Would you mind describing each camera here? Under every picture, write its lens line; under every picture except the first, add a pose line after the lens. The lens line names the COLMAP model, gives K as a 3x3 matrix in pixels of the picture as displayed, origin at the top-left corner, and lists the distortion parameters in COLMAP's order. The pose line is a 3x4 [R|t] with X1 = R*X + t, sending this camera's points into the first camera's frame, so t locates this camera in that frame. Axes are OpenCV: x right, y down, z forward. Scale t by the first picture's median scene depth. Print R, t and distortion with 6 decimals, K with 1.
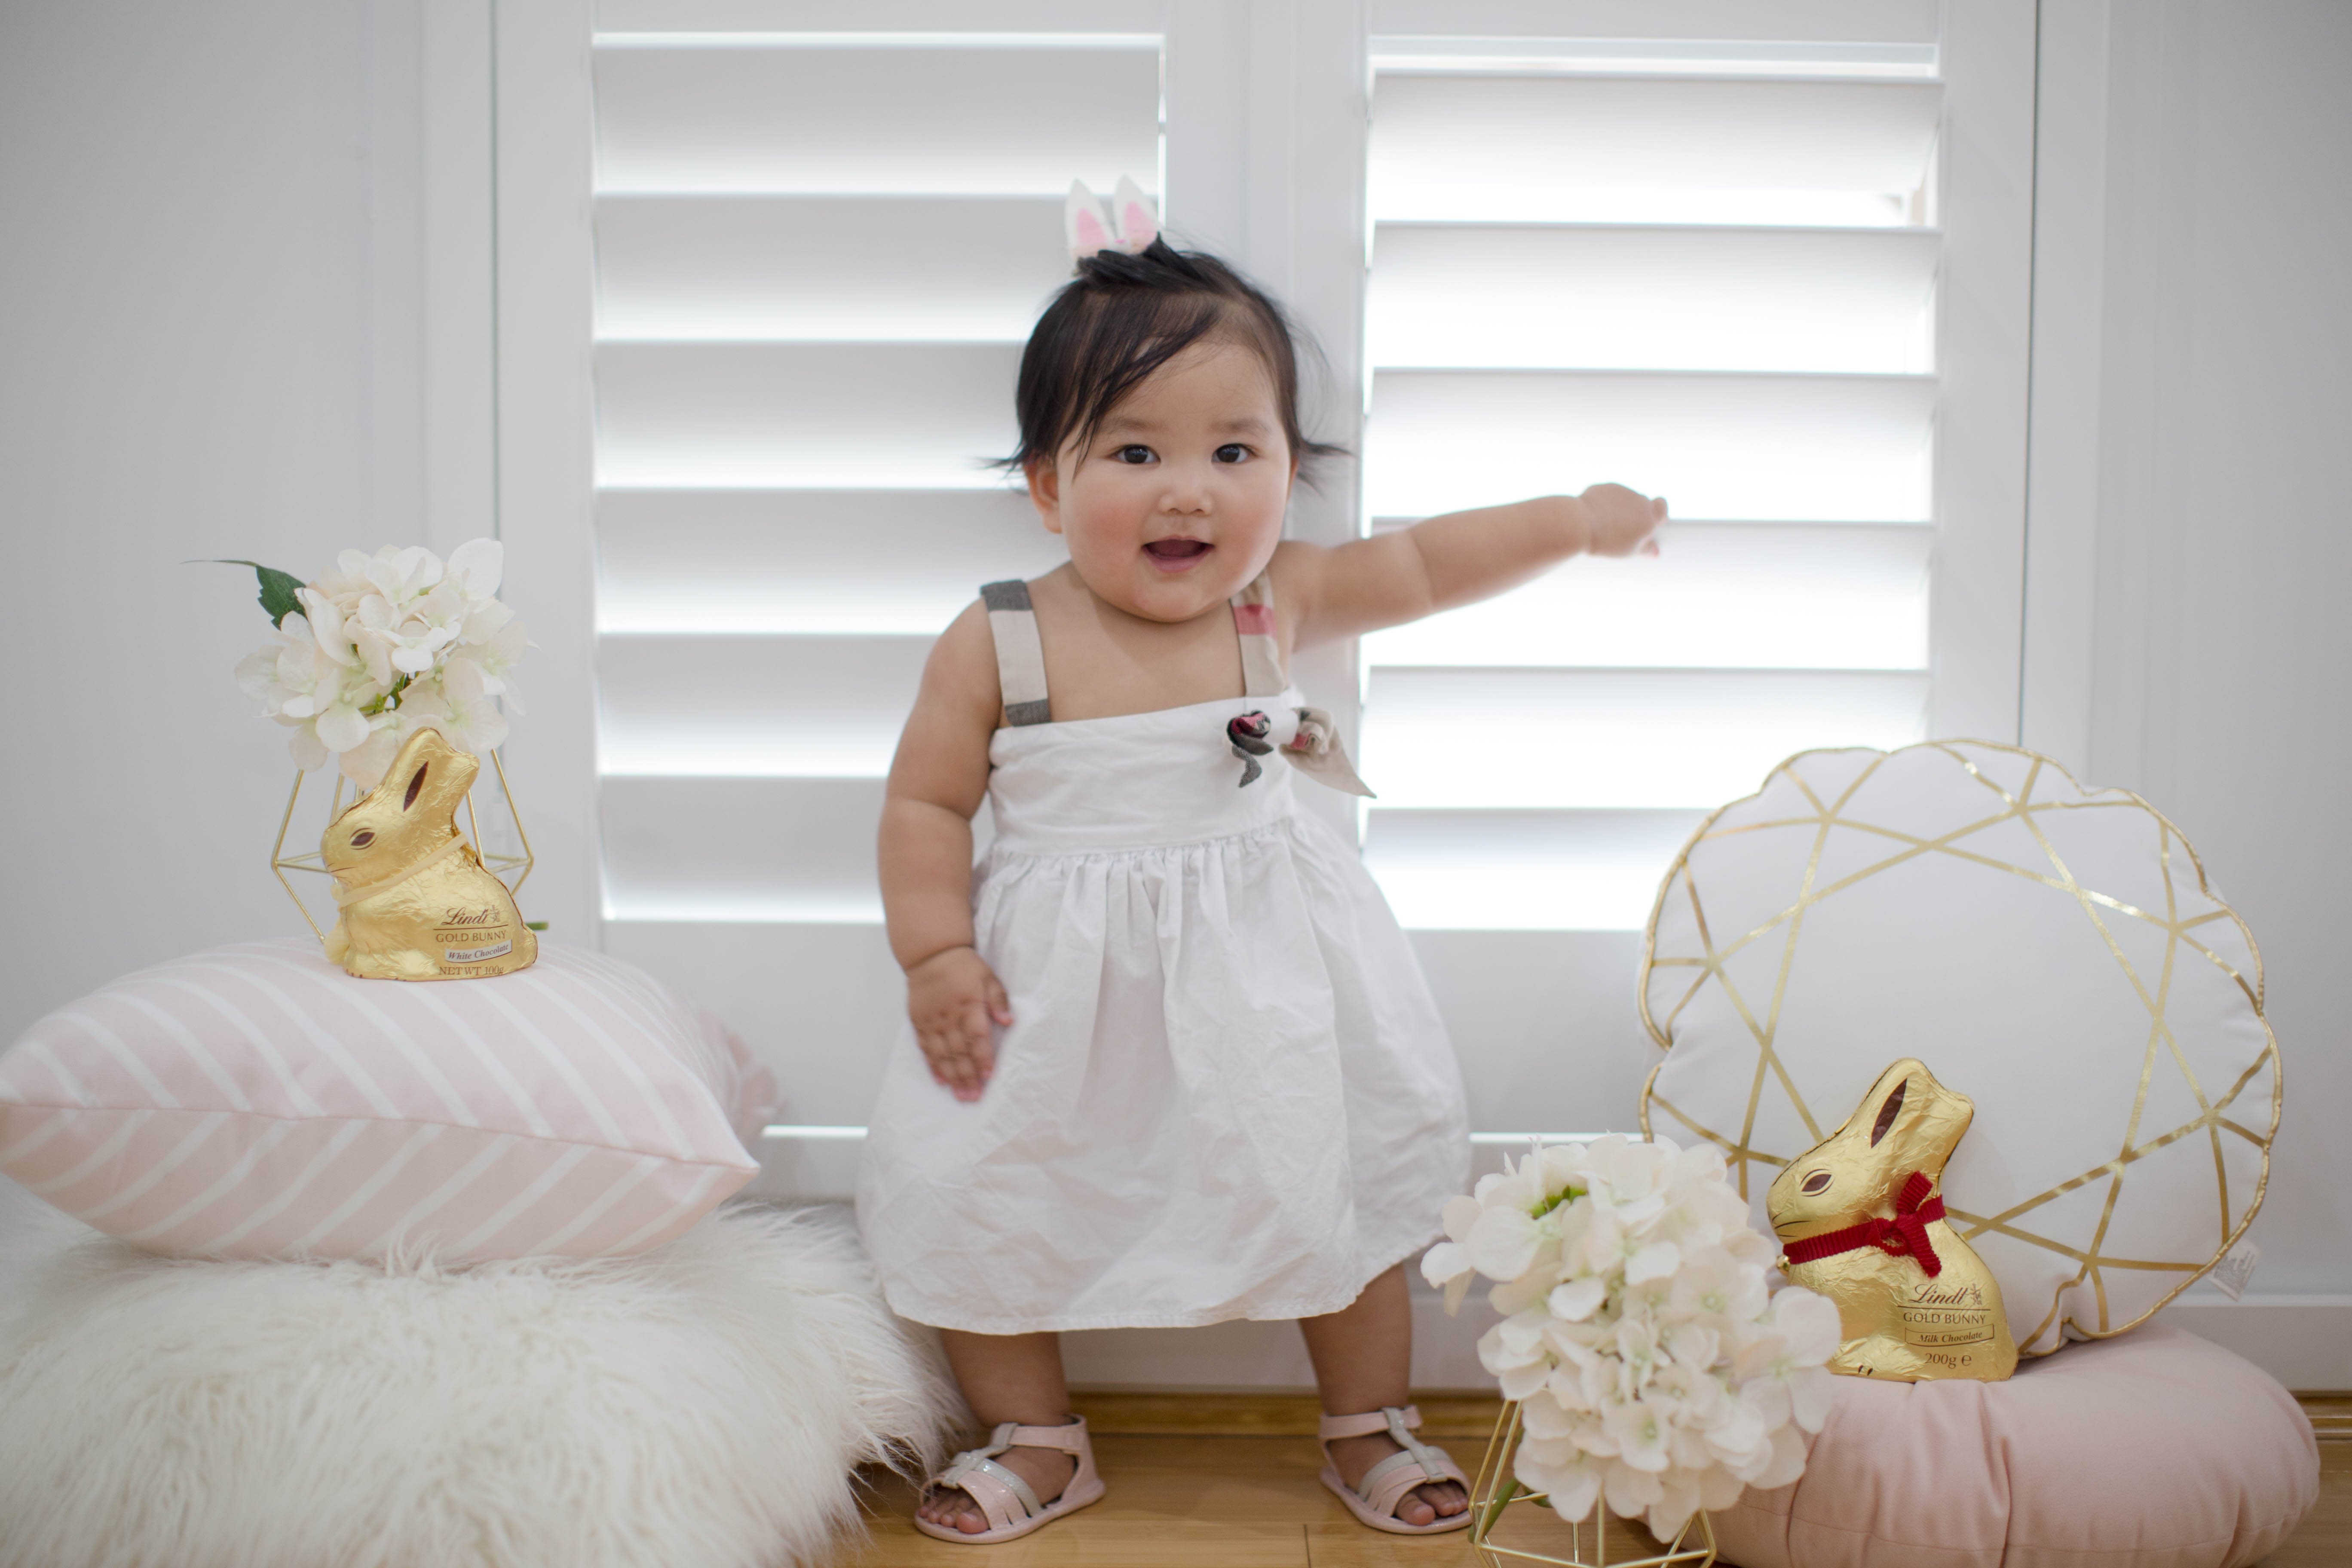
lens RADIAL K [[3451.9, 0, 1172.9], [0, 3451.9, 793.9], [0, 0, 1]] dist [-0.171960, 0.129921]
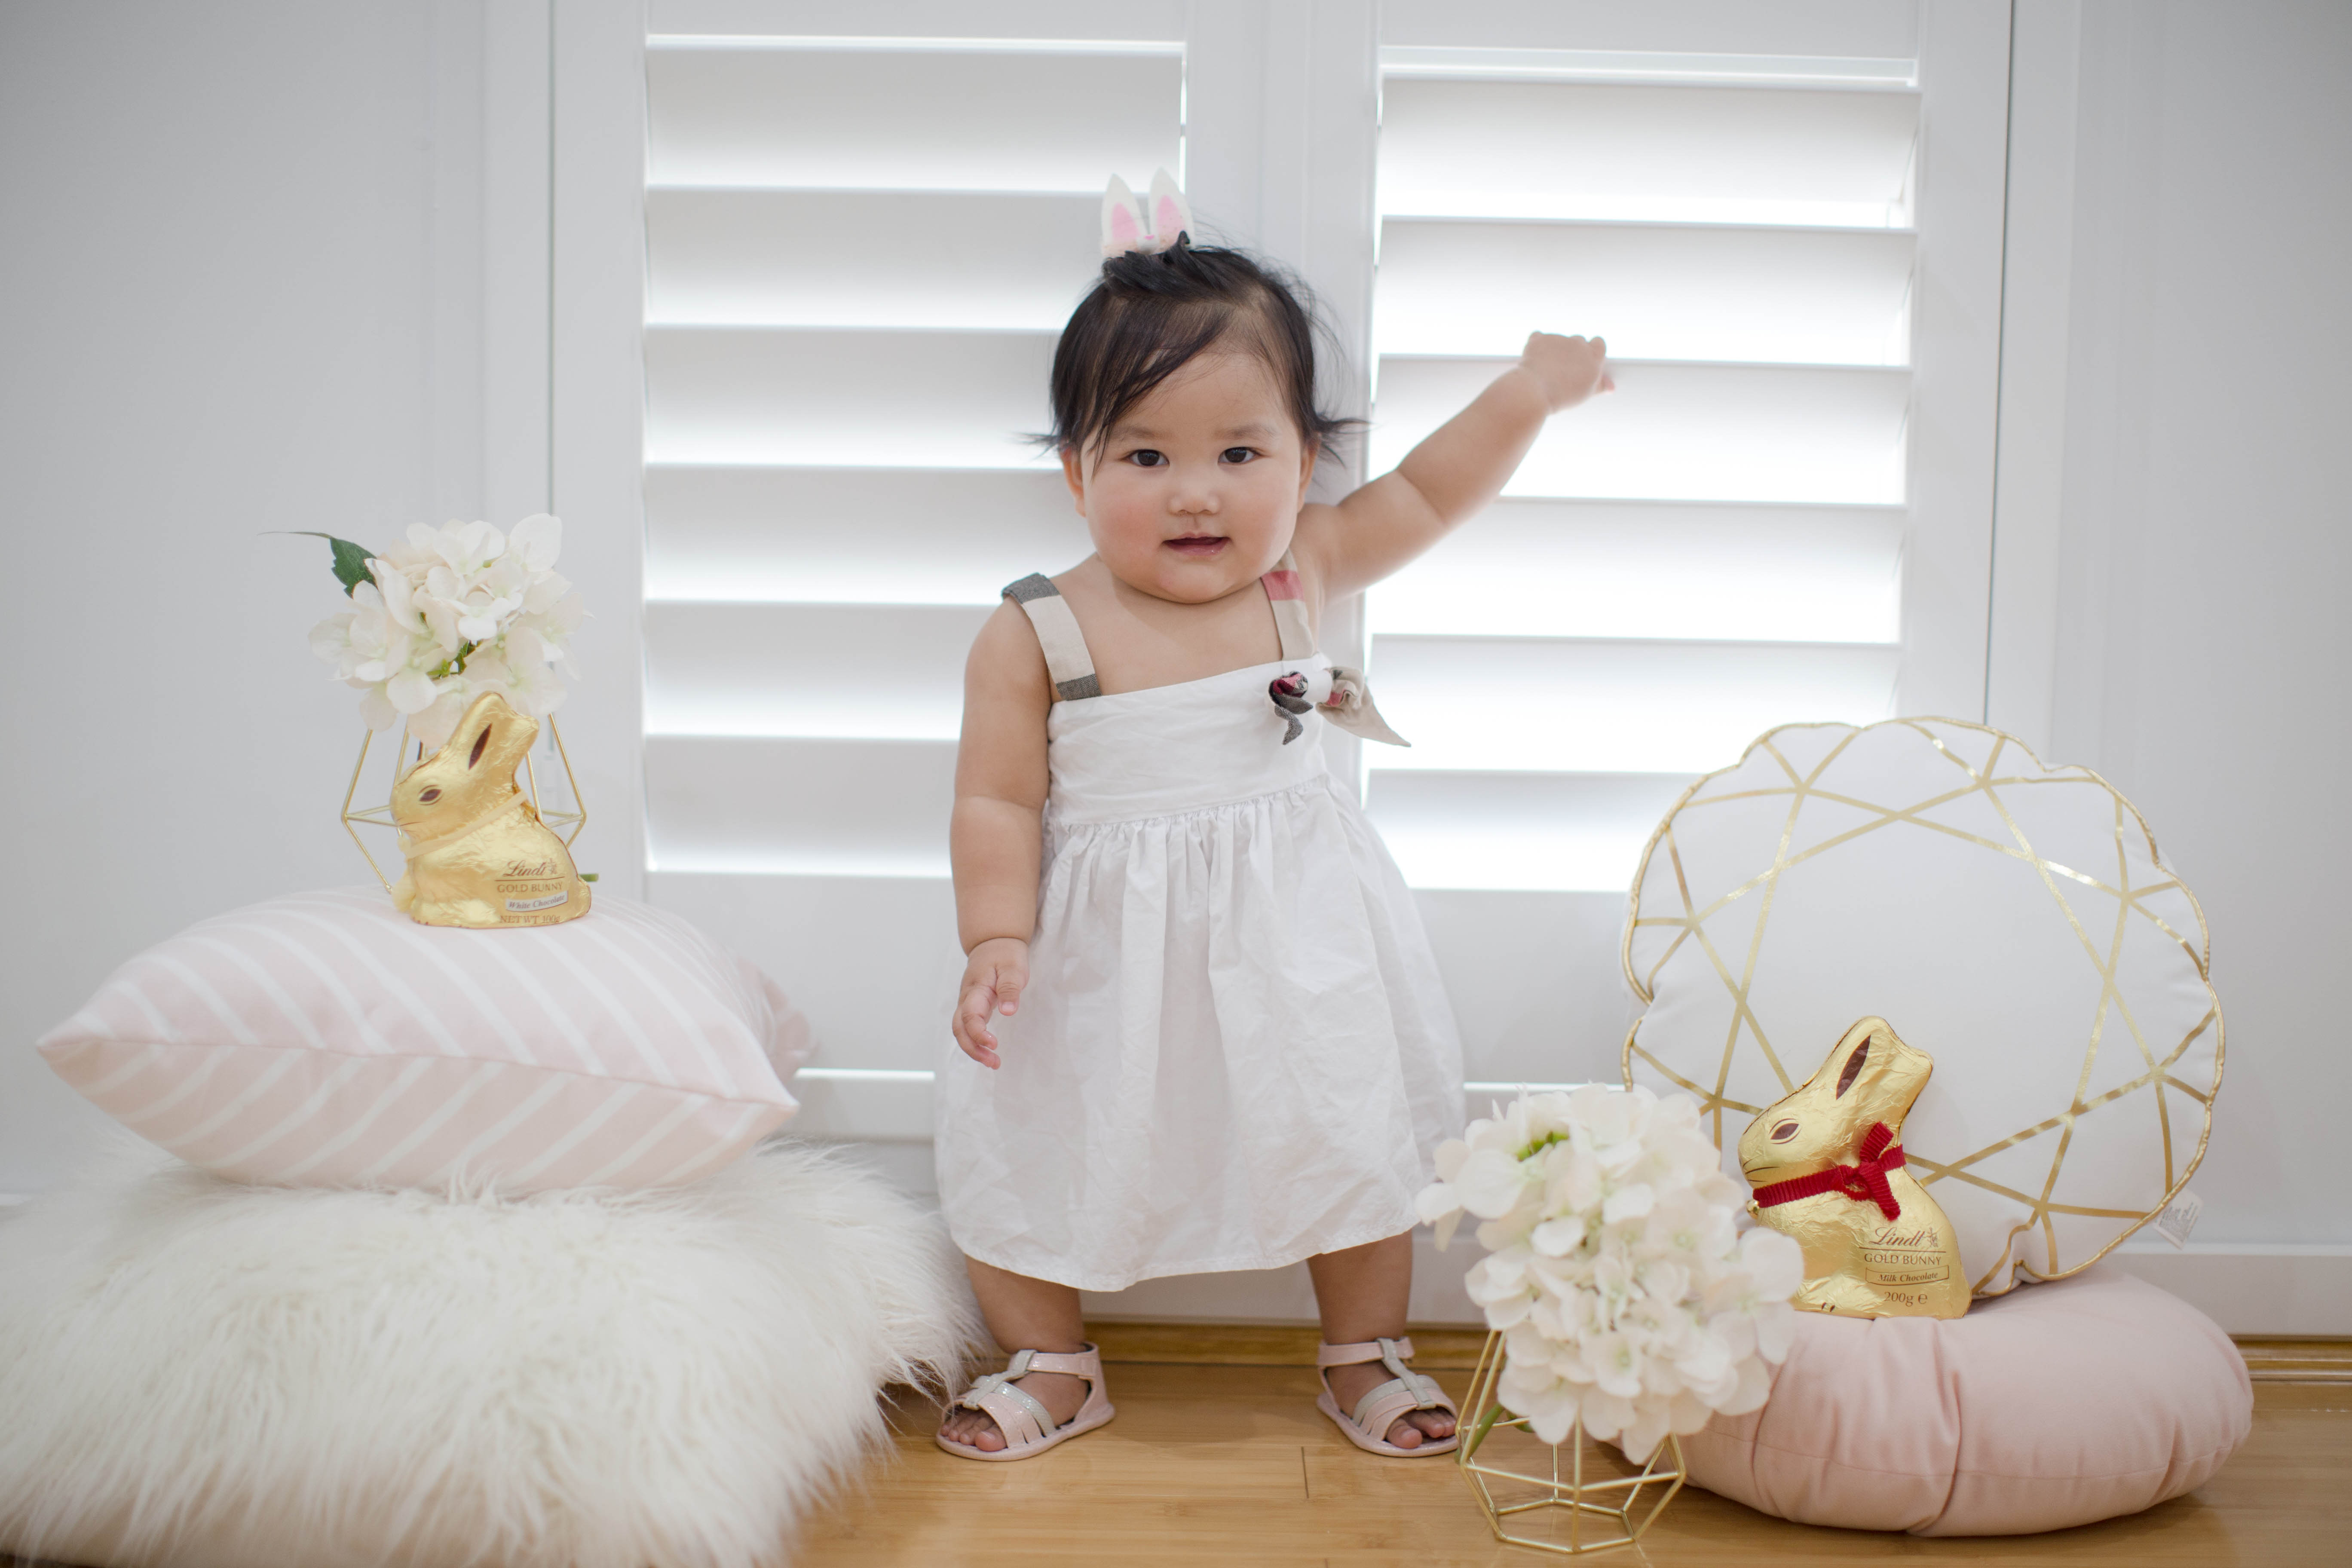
lens RADIAL K [[3461.6, 0, 1170.5], [0, 3461.6, 774.4], [0, 0, 1]] dist [-0.177198, 0.096283]
pose [[0.999936, 0.011151, -0.001736, -0.003322], [-0.011134, 0.999892, 0.009597, -0.006311], [0.001843, -0.009577, 0.999952, -0.074718]]
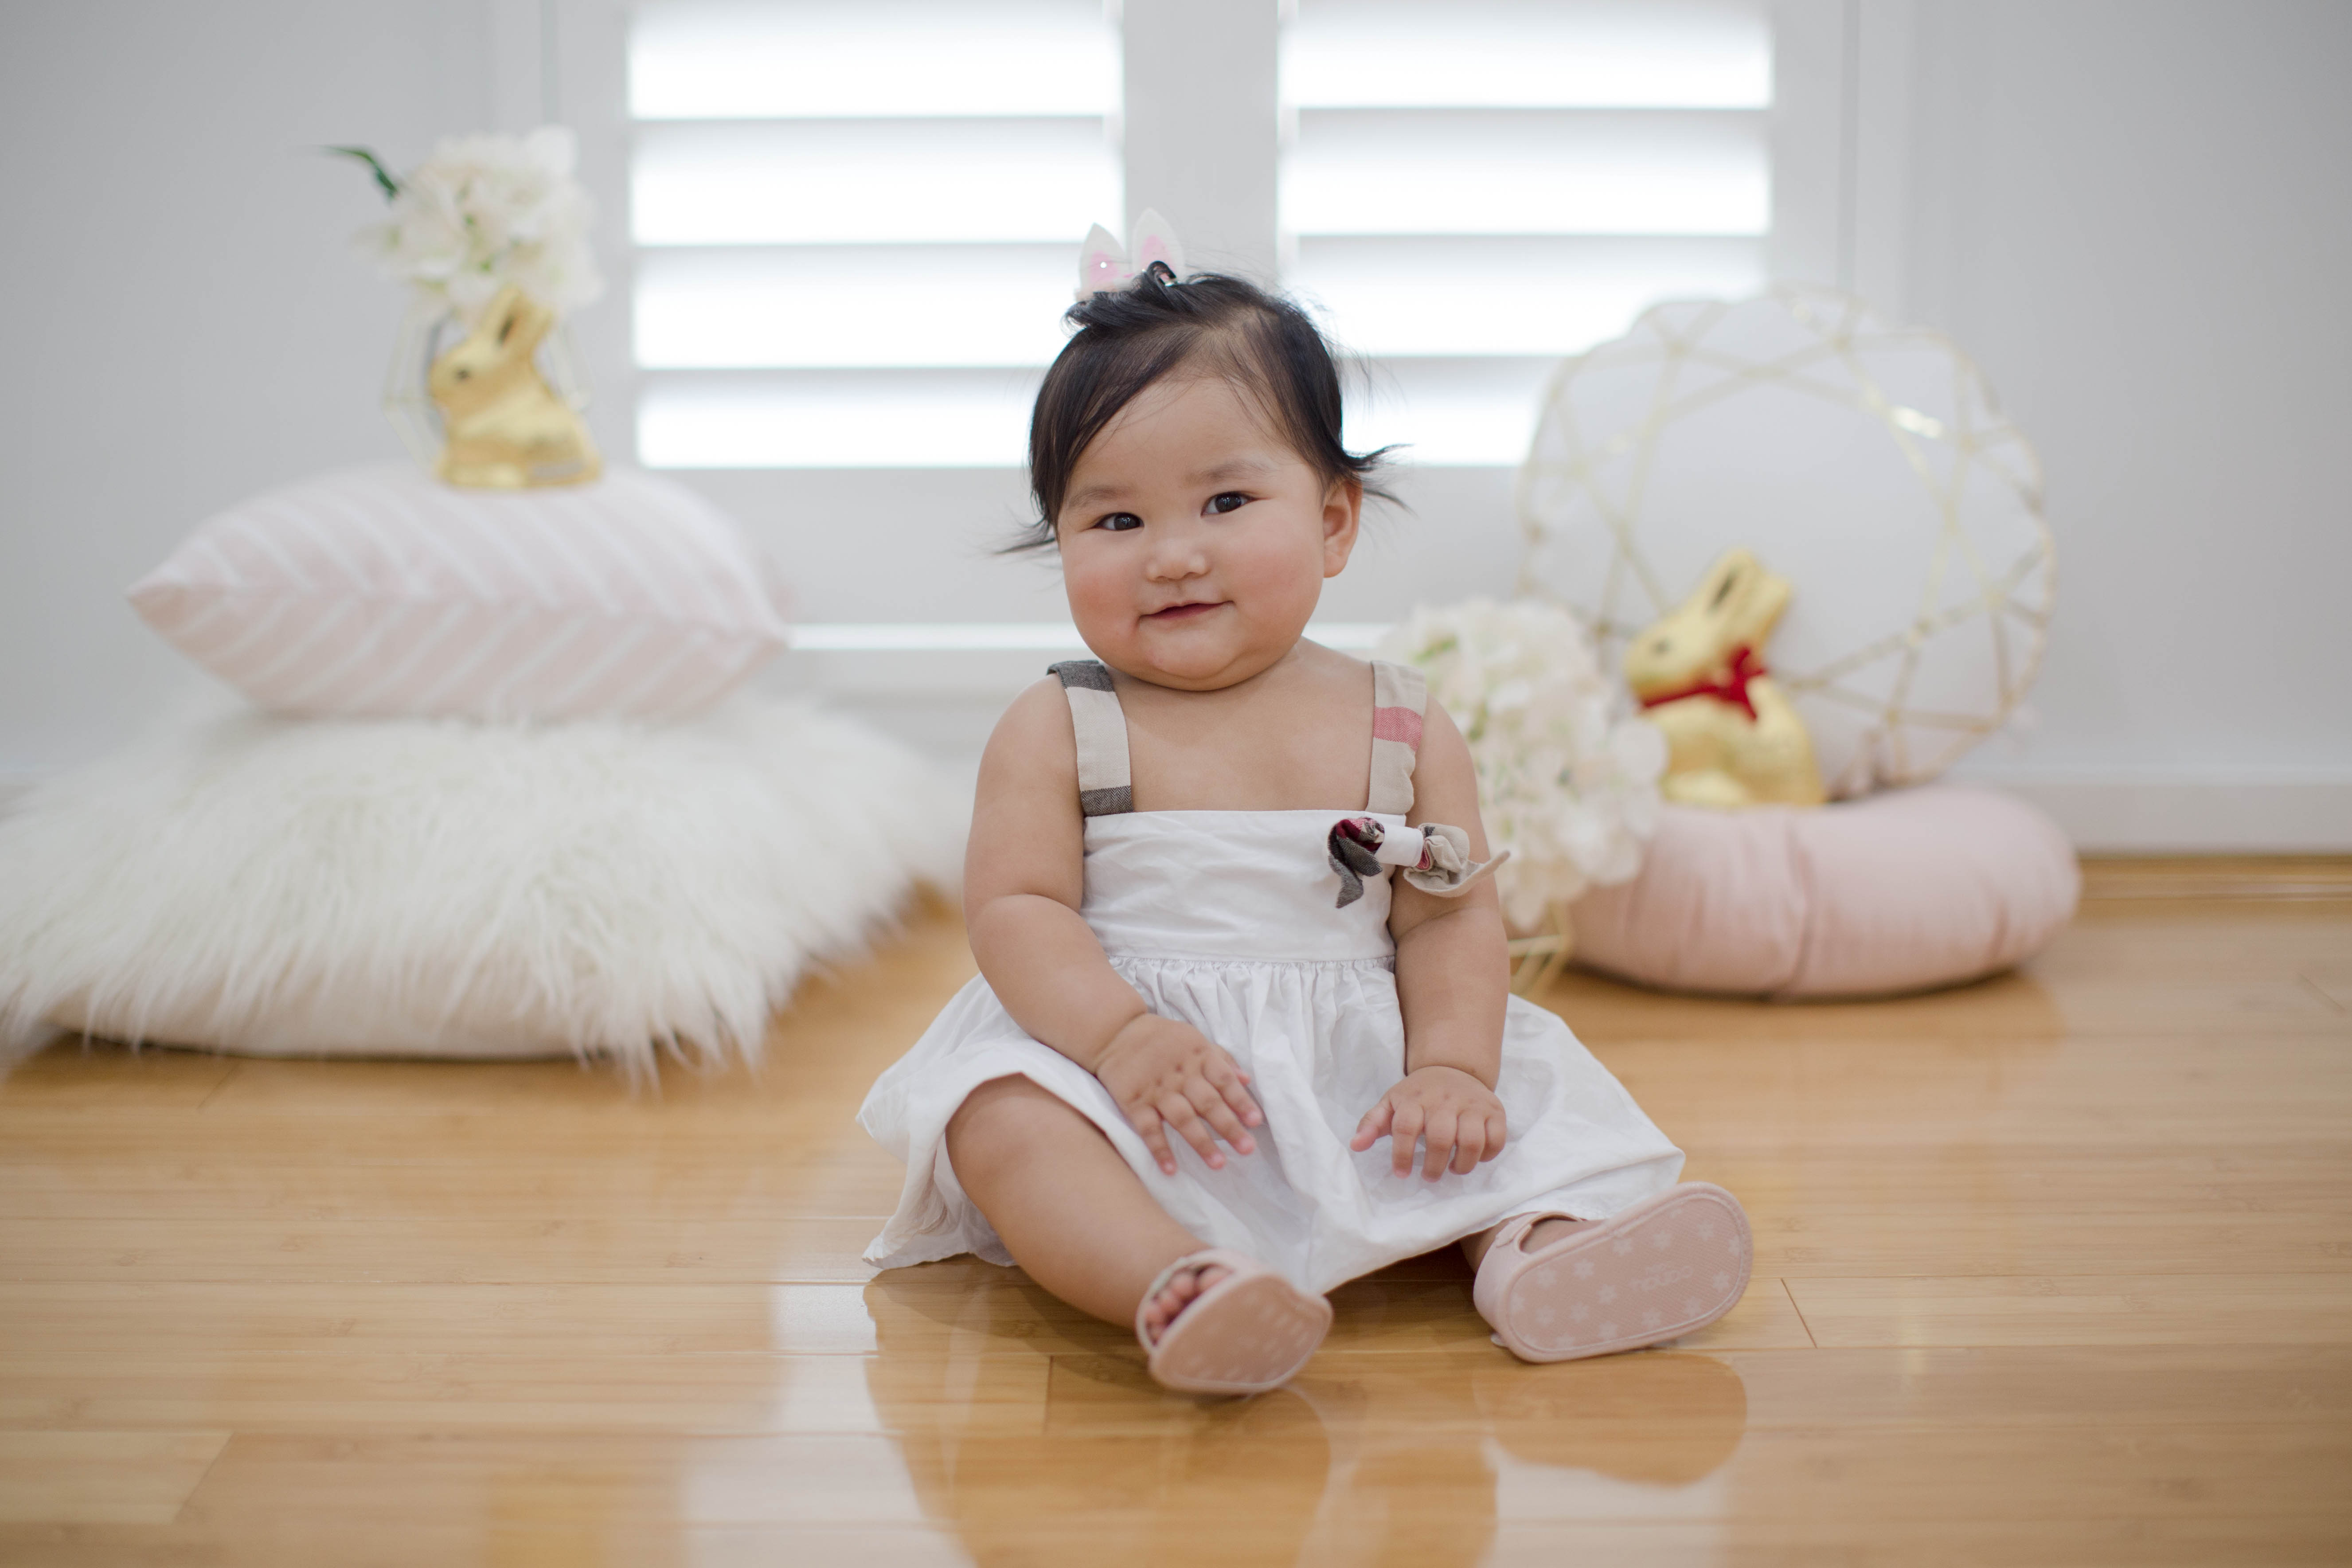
lens RADIAL K [[3581.1, 0, 1177.1], [0, 3581.1, 782.5], [0, 0, 1]] dist [-0.157353, 0.122942]
pose [[0.999927, -0.010774, -0.005422, 0.024509], [0.011185, 0.996533, 0.082442, 0.056771], [0.004515, -0.082496, 0.996581, -0.278139]]
